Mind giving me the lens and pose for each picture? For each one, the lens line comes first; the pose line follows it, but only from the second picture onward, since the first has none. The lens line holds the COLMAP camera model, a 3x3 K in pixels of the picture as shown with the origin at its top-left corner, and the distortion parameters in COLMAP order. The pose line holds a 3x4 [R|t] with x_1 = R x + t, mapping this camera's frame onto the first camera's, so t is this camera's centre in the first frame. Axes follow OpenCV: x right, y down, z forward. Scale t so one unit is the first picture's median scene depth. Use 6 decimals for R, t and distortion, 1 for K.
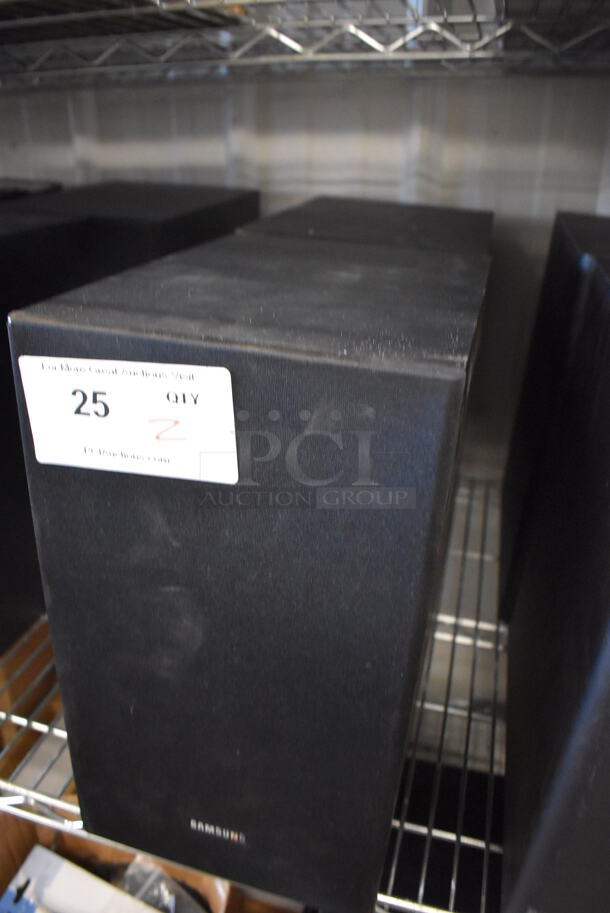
lens RADIAL K [[700.6, 0, 305.0], [0, 700.6, 456.5], [0, 0, 1]] dist [-0.093469, 0.012584]
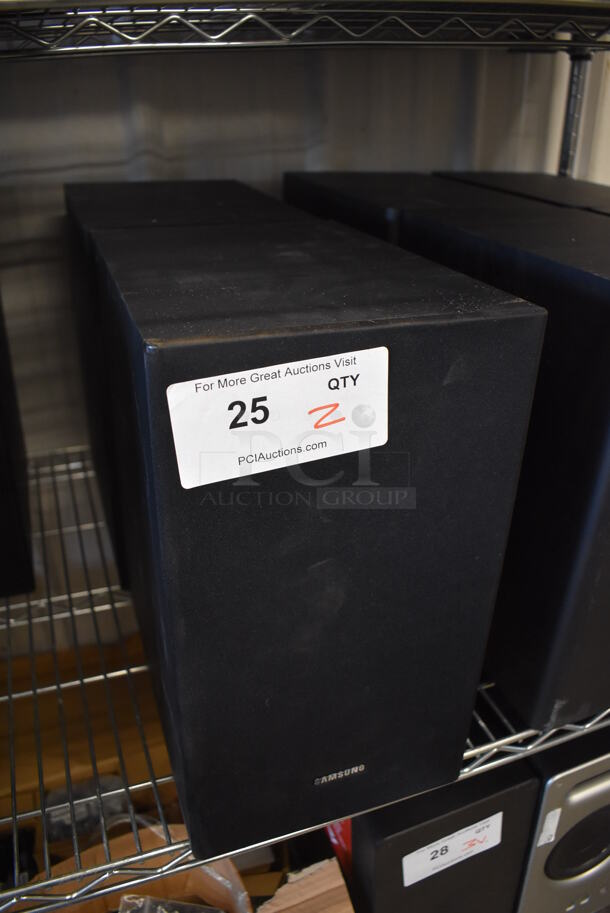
lens RADIAL K [[700.6, 0, 305.0], [0, 700.6, 456.5], [0, 0, 1]] dist [-0.093469, 0.012584]
pose [[0.809831, -0.297735, 0.505497, -0.581420], [0.272688, 0.953946, 0.125011, -0.090020], [-0.519437, 0.036605, 0.853724, 0.069371]]
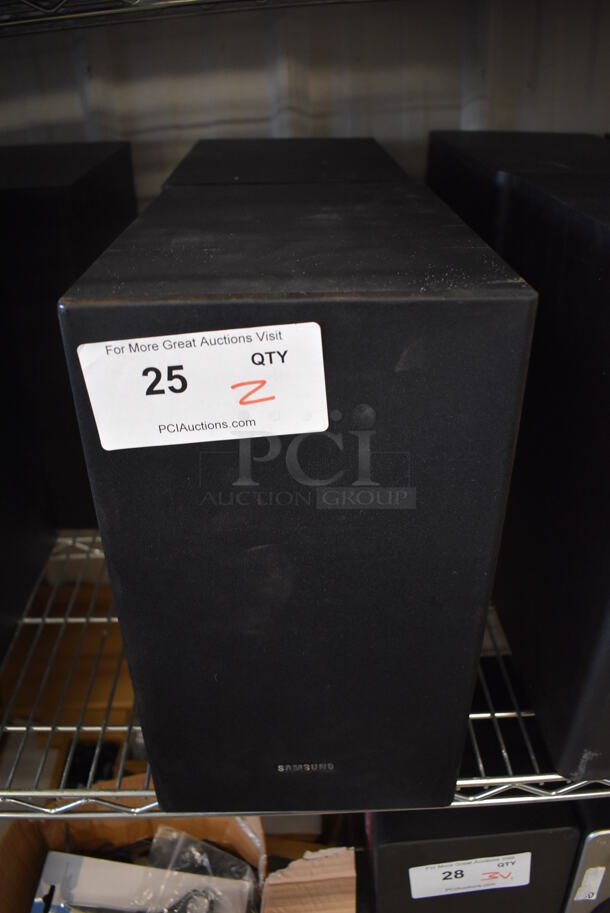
lens RADIAL K [[700.6, 0, 305.0], [0, 700.6, 456.5], [0, 0, 1]] dist [-0.093469, 0.012584]
pose [[0.954830, -0.199483, 0.220241, -0.268627], [0.180471, 0.978118, 0.103516, -0.028222], [-0.236071, -0.059093, 0.969937, 0.000649]]
